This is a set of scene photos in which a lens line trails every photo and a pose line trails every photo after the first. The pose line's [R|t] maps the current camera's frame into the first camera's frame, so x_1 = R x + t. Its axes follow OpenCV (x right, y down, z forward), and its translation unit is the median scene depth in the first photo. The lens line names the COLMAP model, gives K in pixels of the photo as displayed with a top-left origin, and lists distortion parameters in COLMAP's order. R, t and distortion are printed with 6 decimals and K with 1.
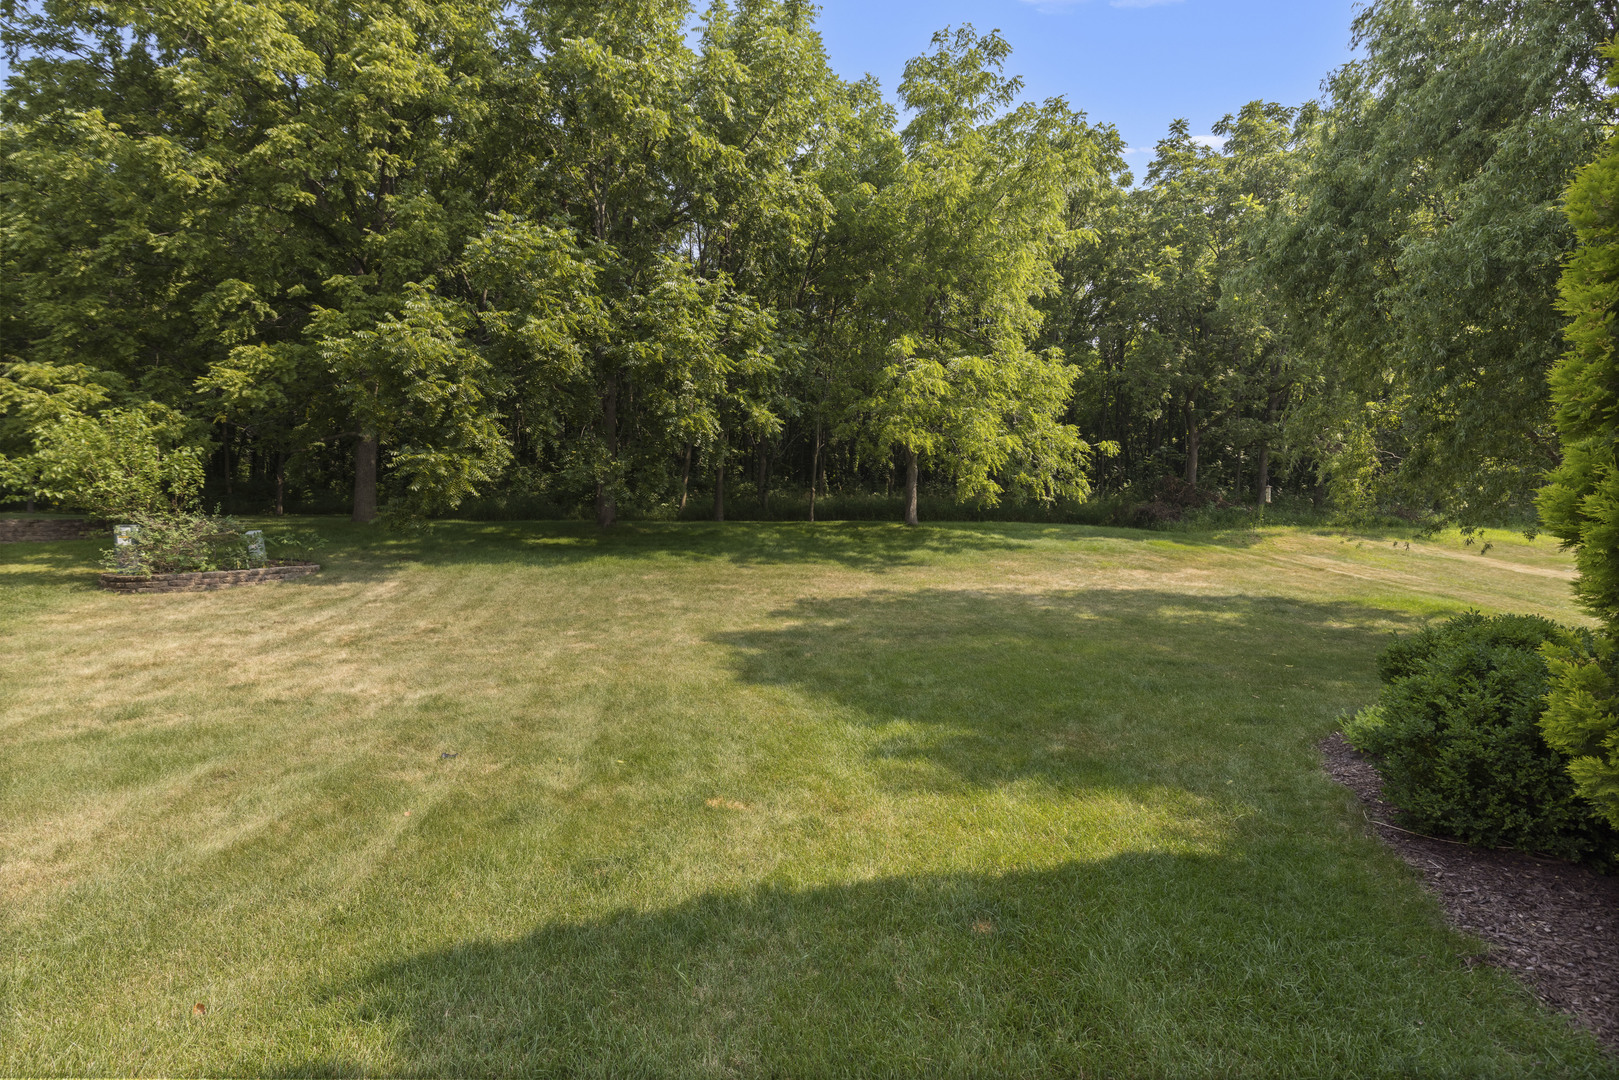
lens RADIAL K [[738.5, 0, 806.1], [0, 738.5, 534.2], [0, 0, 1]] dist [0.001823, 0.000455]
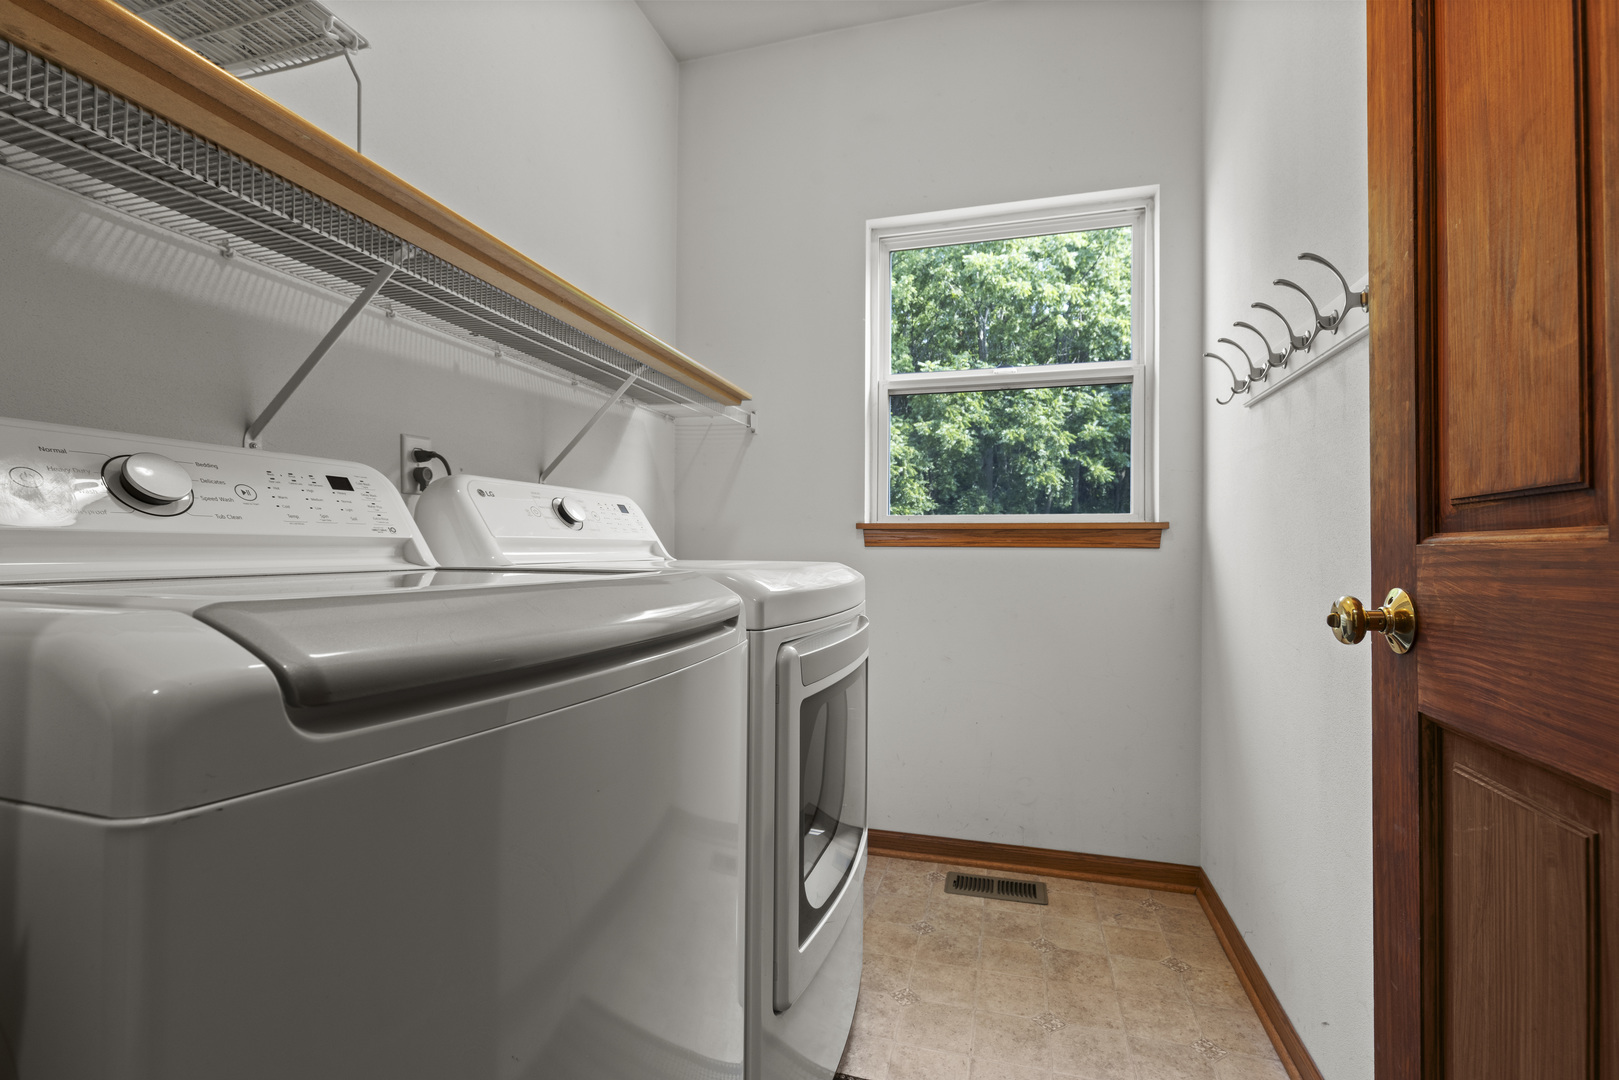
lens RADIAL K [[720.9, 0, 809.5], [0, 720.9, 540.0], [0, 0, 1]] dist [0.002404, -0.000096]
pose [[0.877825, -0.000315, -0.478982, 0.127227], [-0.008725, 0.999823, -0.016647, 0.001137], [0.478903, 0.018793, 0.877667, -0.503679]]
